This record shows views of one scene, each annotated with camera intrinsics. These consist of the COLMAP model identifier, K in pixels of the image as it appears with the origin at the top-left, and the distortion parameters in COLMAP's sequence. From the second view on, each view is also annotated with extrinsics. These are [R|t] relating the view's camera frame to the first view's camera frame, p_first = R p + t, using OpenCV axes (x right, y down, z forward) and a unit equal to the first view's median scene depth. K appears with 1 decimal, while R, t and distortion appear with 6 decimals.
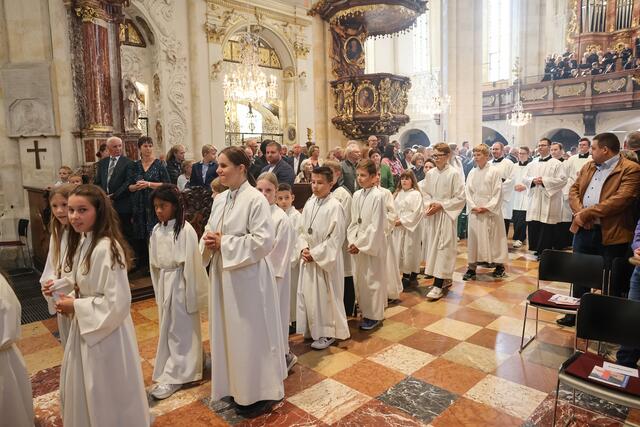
lens RADIAL K [[440.1, 0, 316.9], [0, 440.1, 210.0], [0, 0, 1]] dist [-0.111818, 0.094326]
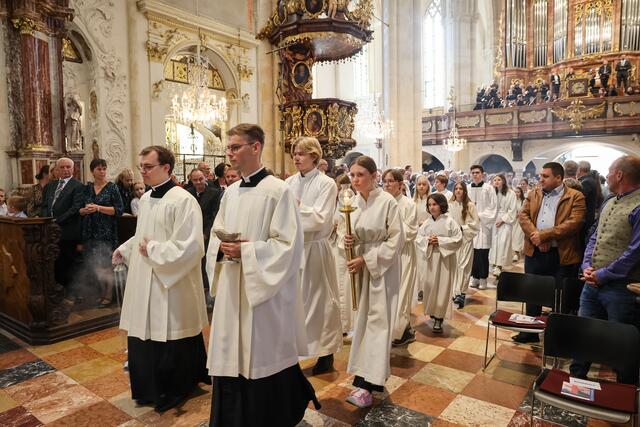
lens RADIAL K [[440.1, 0, 316.5], [0, 440.1, 211.7], [0, 0, 1]] dist [-0.111818, 0.094326]
pose [[0.990248, -0.000446, 0.139316, -0.014822], [0.006781, 0.998964, -0.045002, -0.002067], [-0.139152, 0.045508, 0.989225, 0.001576]]
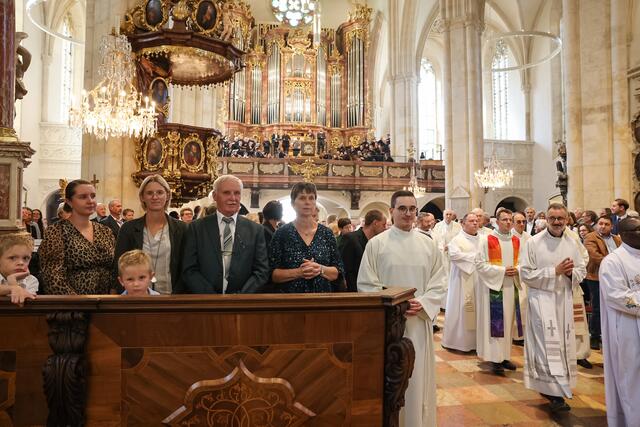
lens RADIAL K [[440.1, 0, 312.1], [0, 440.1, 209.1], [0, 0, 1]] dist [-0.111818, 0.094326]
pose [[0.583953, 0.053884, 0.809997, -0.261165], [0.072289, 0.990379, -0.118000, -0.021005], [-0.808562, 0.127460, 0.574440, 0.207508]]
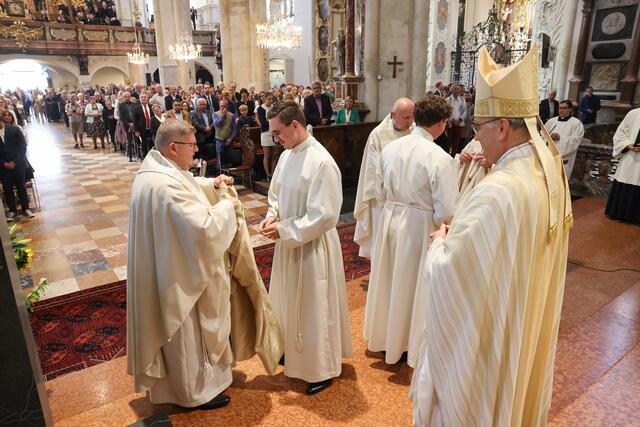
lens RADIAL K [[427.0, 0, 321.0], [0, 427.0, 210.1], [0, 0, 1]] dist [-0.046375, 0.028098]
pose [[0.126716, -0.275420, 0.952936, -0.377225], [0.116917, 0.958130, 0.261375, -0.021356], [-0.985025, 0.078294, 0.153612, -0.027526]]
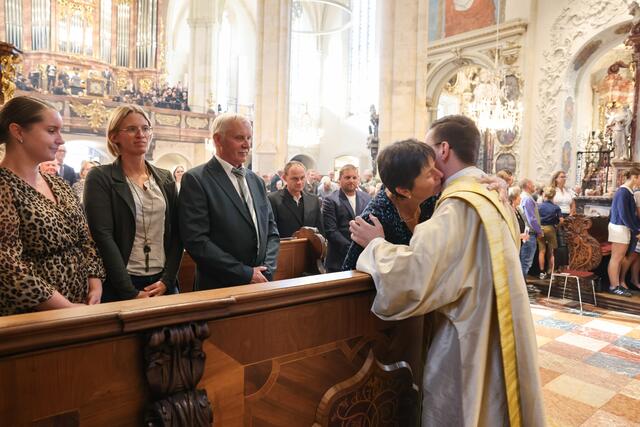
lens RADIAL K [[440.1, 0, 318.9], [0, 440.1, 208.9], [0, 0, 1]] dist [-0.111818, 0.094326]
pose [[0.091353, -0.036178, 0.995161, -0.269398], [0.080115, 0.996367, 0.028868, -0.029971], [-0.992591, 0.077090, 0.093920, 0.296275]]
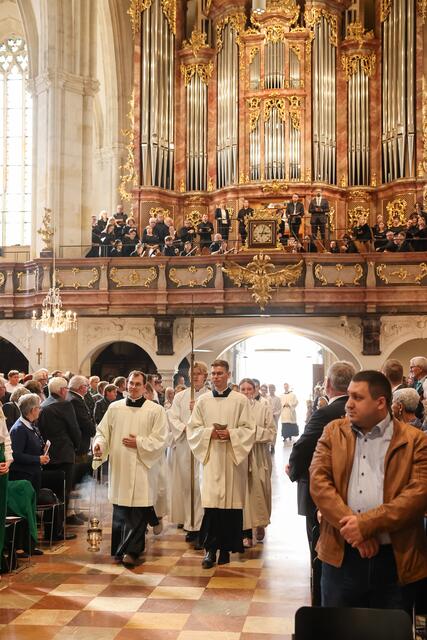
lens RADIAL K [[846.3, 0, 212.6], [0, 846.3, 319.2], [0, 0, 1]] dist [0.101609, 0.000000]
pose [[0.786680, 0.069883, 0.613393, -0.031812], [0.051548, 0.982668, -0.178065, -0.012958], [-0.615205, 0.171699, 0.769443, 0.057436]]
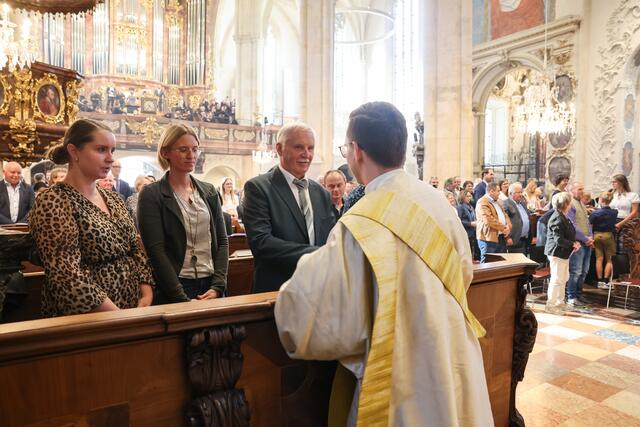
lens RADIAL K [[440.1, 0, 316.9], [0, 440.1, 209.8], [0, 0, 1]] dist [-0.111818, 0.094326]
pose [[0.202084, -0.019211, 0.979180, -0.272005], [0.097807, 0.995205, -0.000660, -0.029541], [-0.974472, 0.095904, 0.202994, 0.293137]]
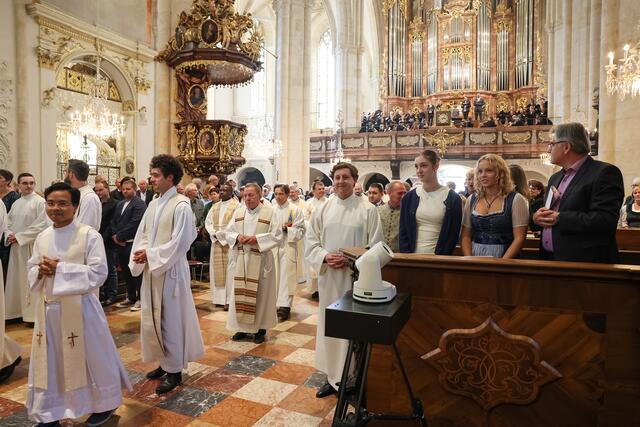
lens RADIAL K [[440.1, 0, 317.5], [0, 440.1, 207.5], [0, 0, 1]] dist [-0.111818, 0.094326]
pose [[0.932783, 0.018940, 0.359940, -0.013946], [0.011782, 0.996482, -0.082970, 0.005526], [-0.360245, 0.081634, 0.929279, -0.075304]]
